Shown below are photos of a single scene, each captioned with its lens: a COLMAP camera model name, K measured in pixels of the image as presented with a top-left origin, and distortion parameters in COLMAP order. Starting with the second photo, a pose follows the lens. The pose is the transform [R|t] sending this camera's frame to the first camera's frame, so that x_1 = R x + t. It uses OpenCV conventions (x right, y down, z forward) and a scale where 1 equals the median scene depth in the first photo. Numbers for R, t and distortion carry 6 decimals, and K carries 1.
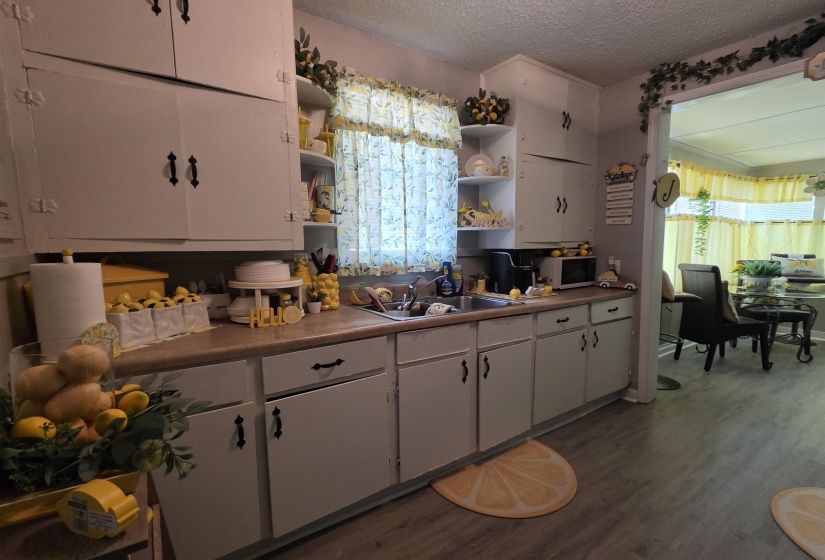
lens RADIAL K [[386.7, 0, 415.3], [0, 386.7, 286.5], [0, 0, 1]] dist [-0.002123, 0.002485]
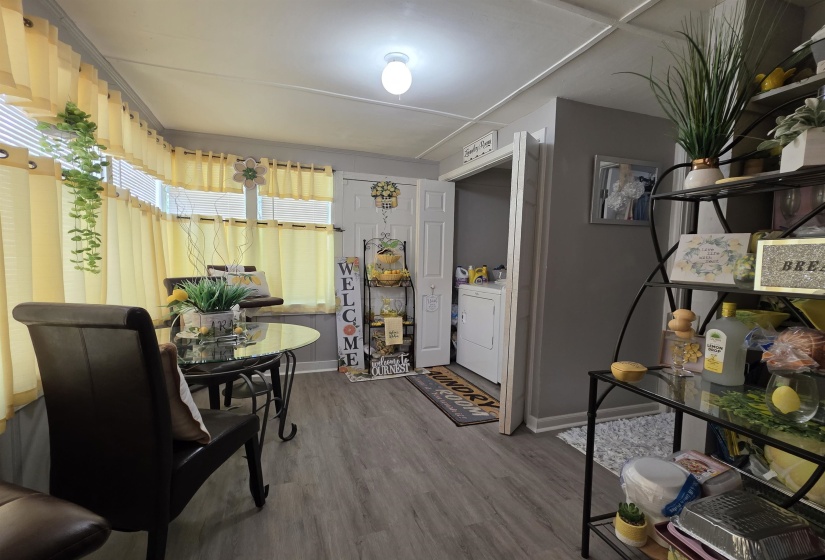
lens RADIAL K [[386.7, 0, 417.9], [0, 386.7, 292.0], [0, 0, 1]] dist [-0.002123, 0.002485]
pose [[0.250091, -0.078411, 0.965042, 0.423211], [0.084859, 0.994655, 0.058826, -0.055126], [-0.964497, 0.067181, 0.255408, 0.557249]]
